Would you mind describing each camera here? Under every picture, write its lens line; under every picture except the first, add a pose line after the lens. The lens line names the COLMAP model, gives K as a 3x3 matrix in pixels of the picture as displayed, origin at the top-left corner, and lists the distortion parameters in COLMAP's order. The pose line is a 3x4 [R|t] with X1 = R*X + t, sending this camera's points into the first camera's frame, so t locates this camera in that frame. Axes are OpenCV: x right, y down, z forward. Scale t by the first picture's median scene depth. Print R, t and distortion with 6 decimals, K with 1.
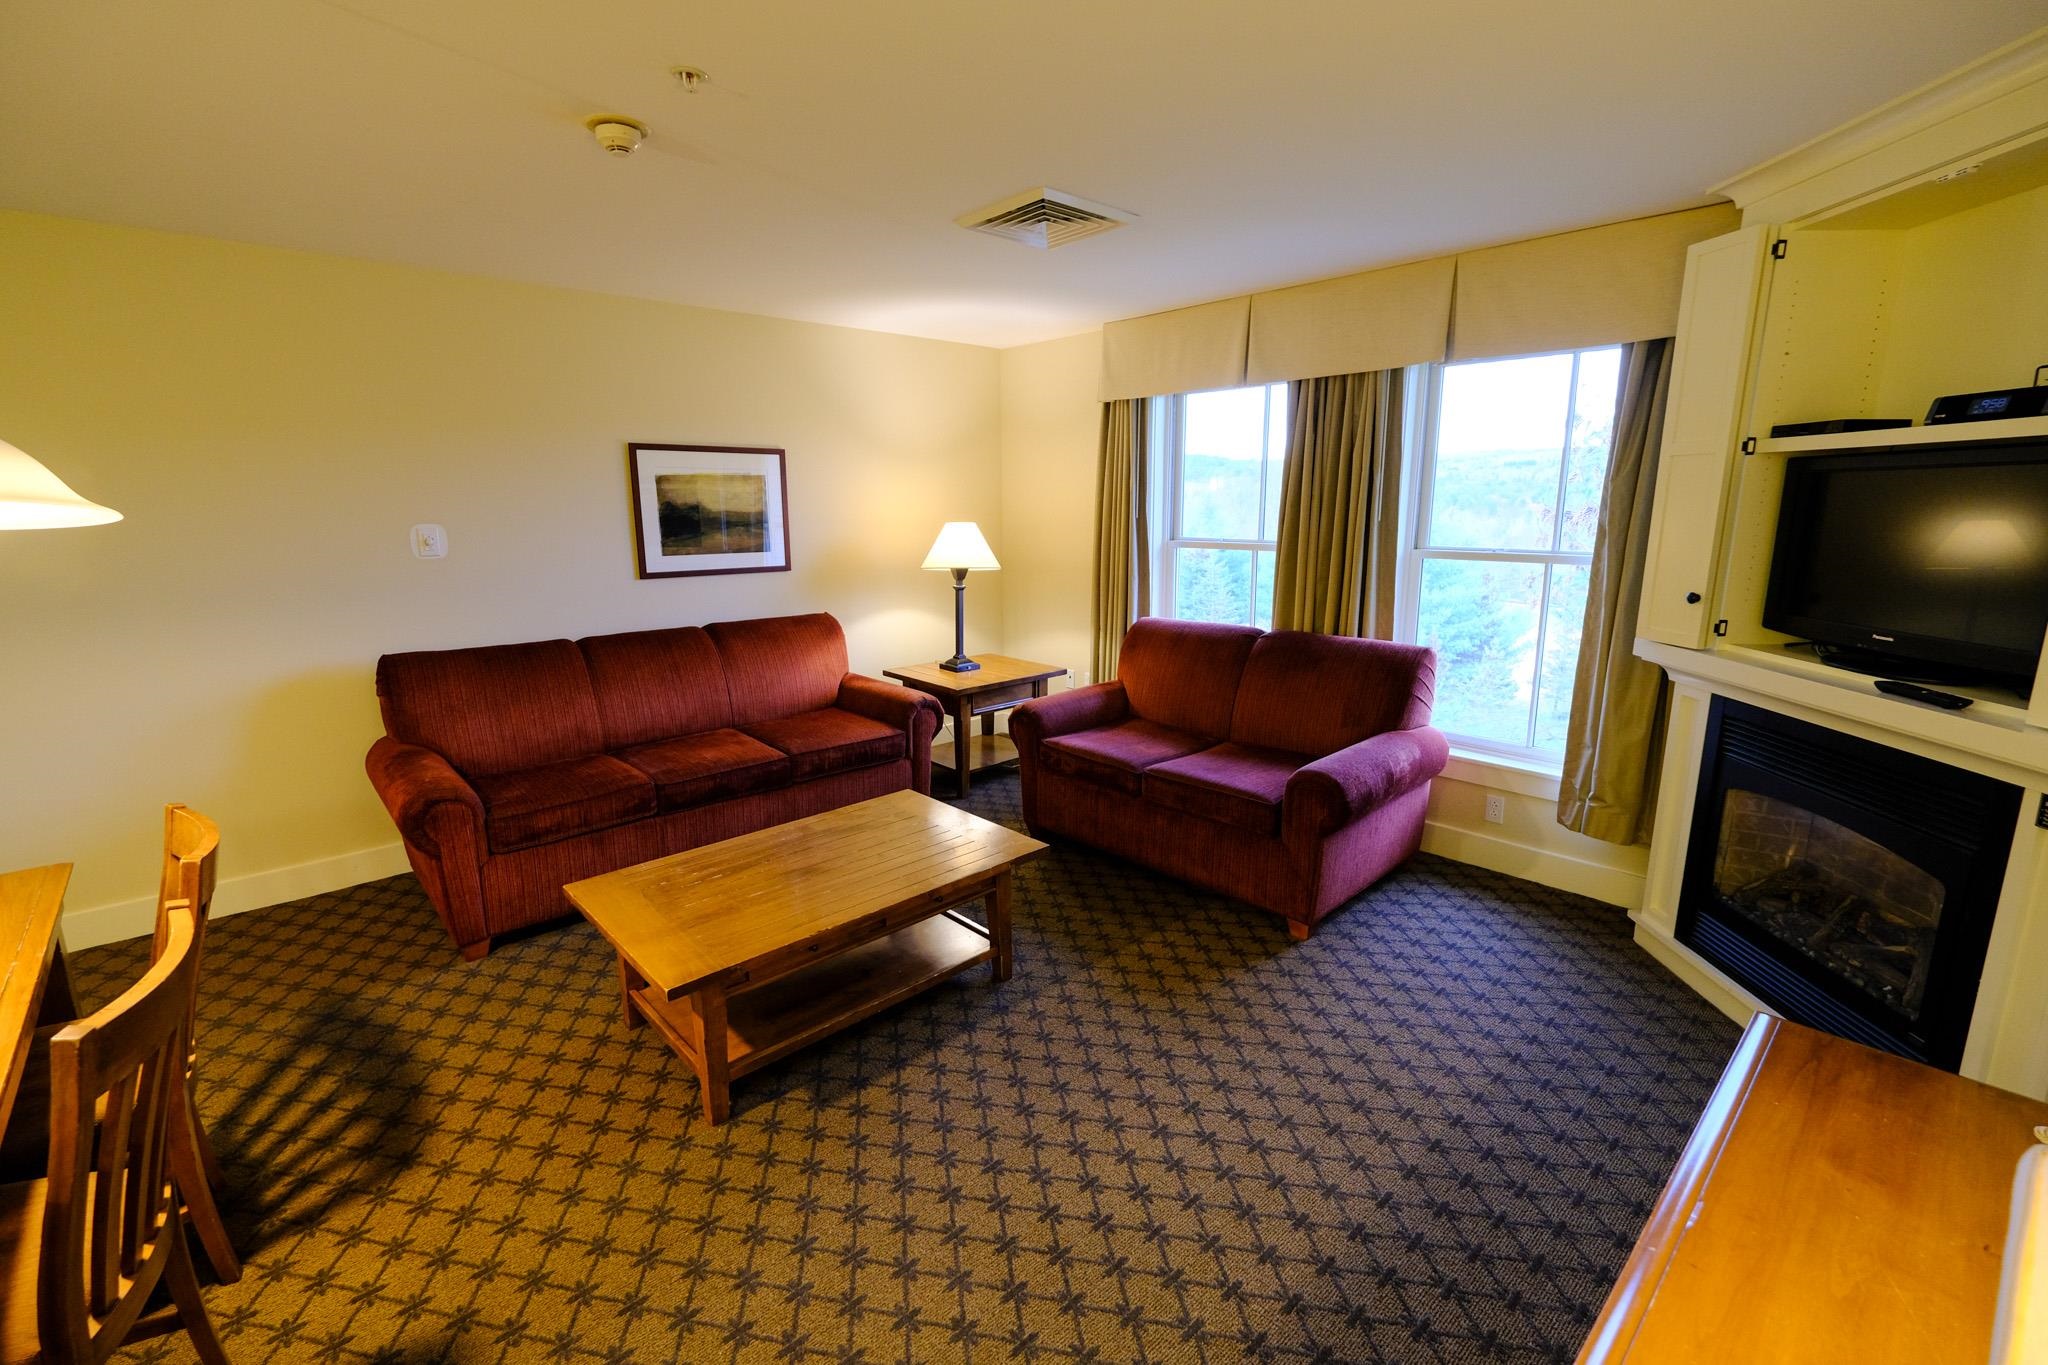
lens RADIAL K [[885.8, 0, 1024.0], [0, 885.8, 682.5], [0, 0, 1]] dist [-0.002275, 0.000833]
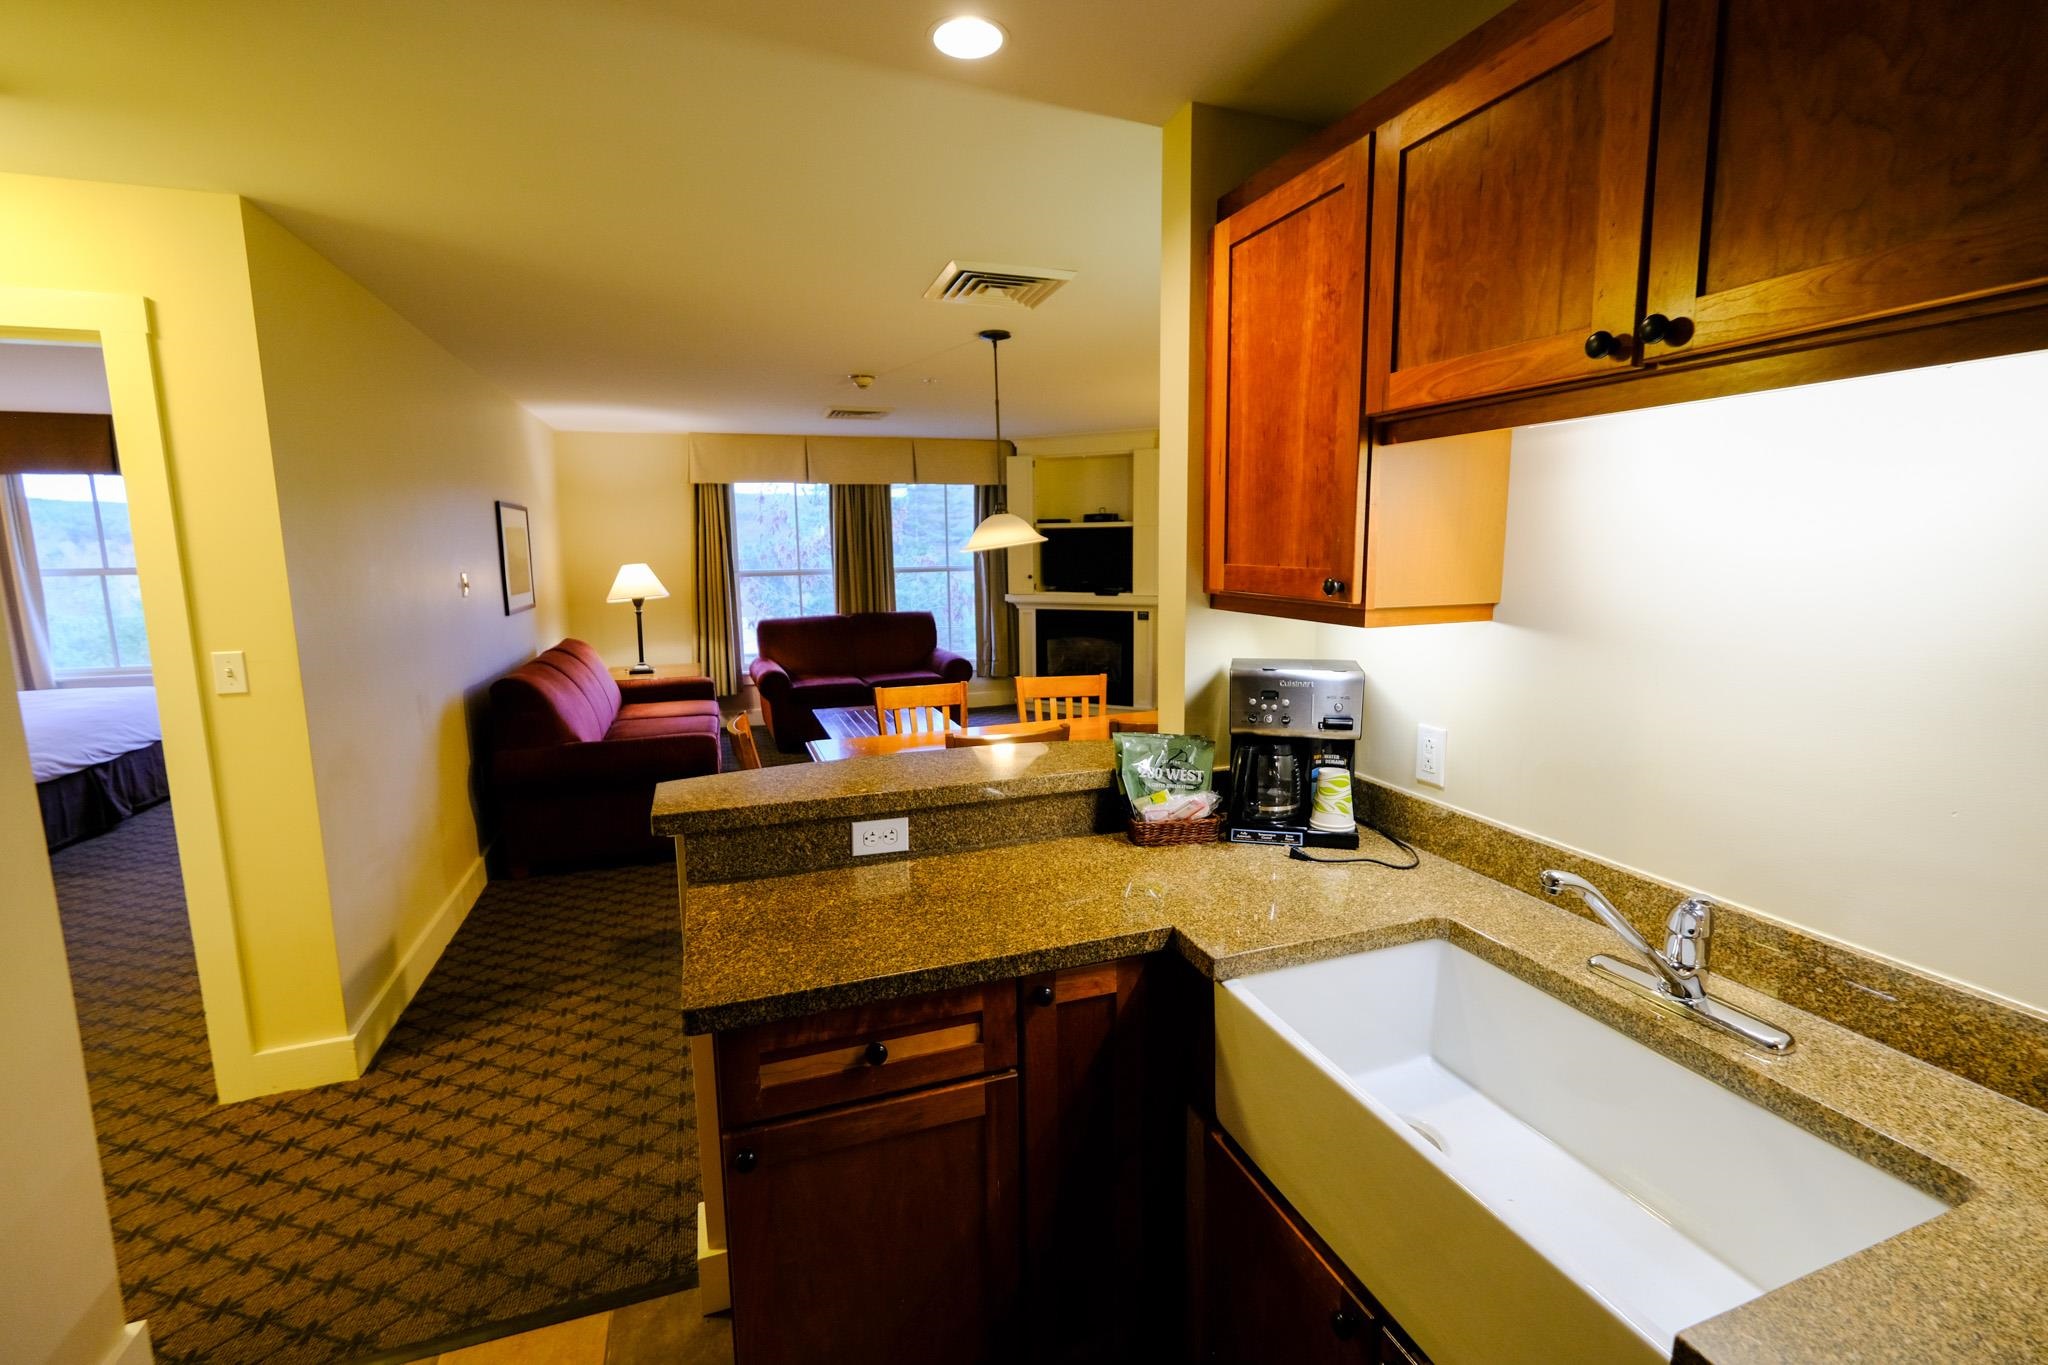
lens RADIAL K [[883.7, 0, 1020.1], [0, 883.7, 671.4], [0, 0, 1]] dist [0.002004, 0.000348]
pose [[0.391727, -0.133364, 0.910365, -1.717735], [0.198875, 0.978322, 0.057744, 0.029963], [-0.898331, 0.158429, 0.409758, -0.099406]]
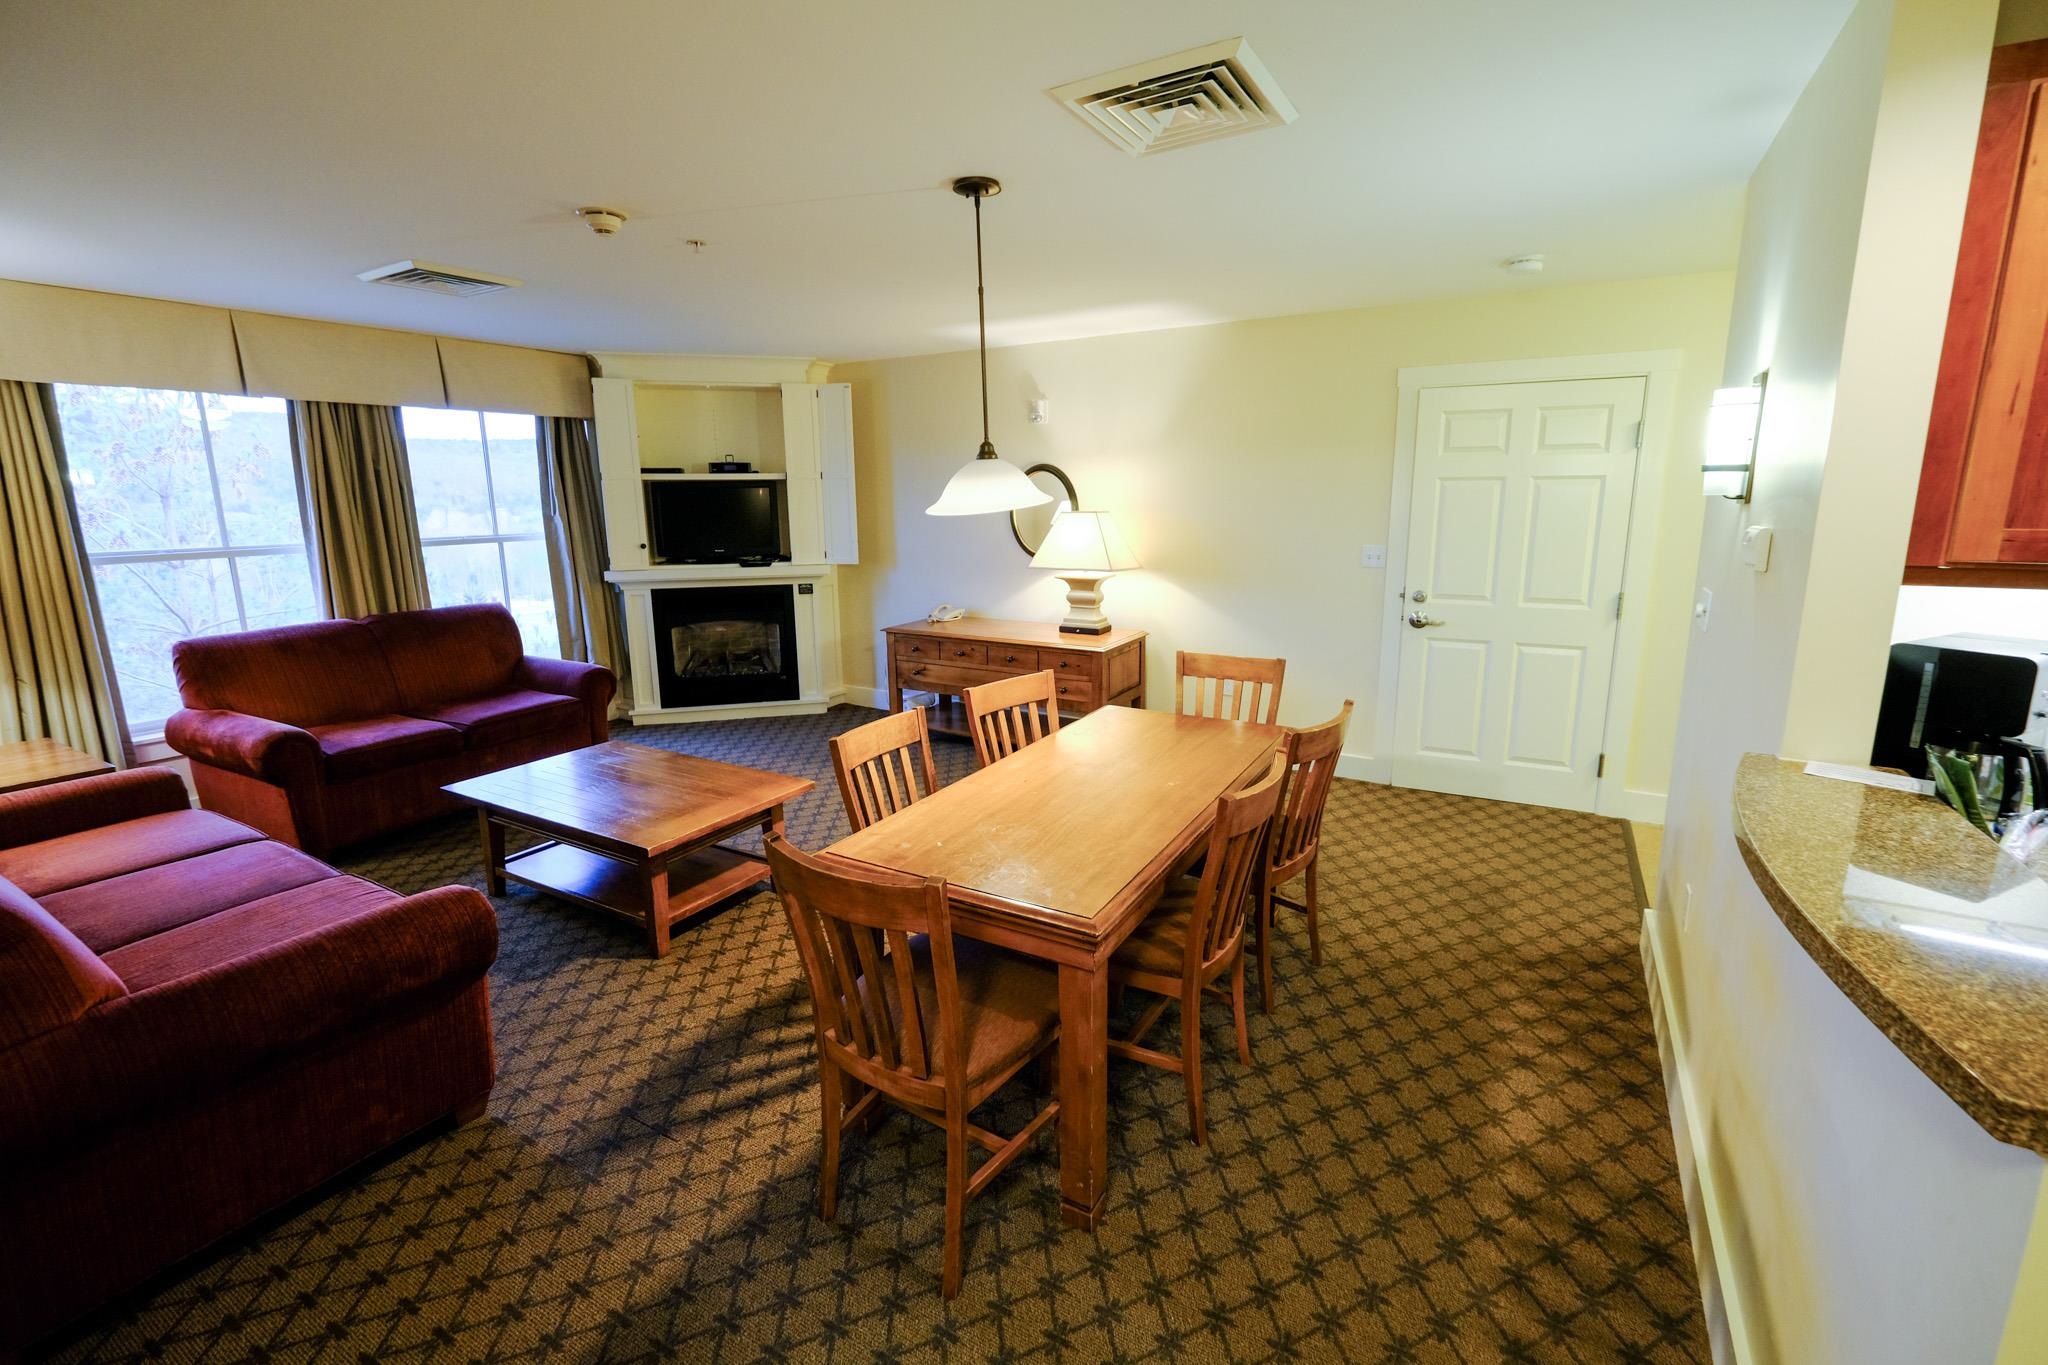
lens RADIAL K [[885.8, 0, 1025.2], [0, 885.8, 668.5], [0, 0, 1]] dist [0.000710, -0.000130]
pose [[-0.297091, -0.180924, 0.937552, -1.408890], [0.205075, 0.946882, 0.247709, -0.138499], [-0.932567, 0.265860, -0.244207, 0.651814]]
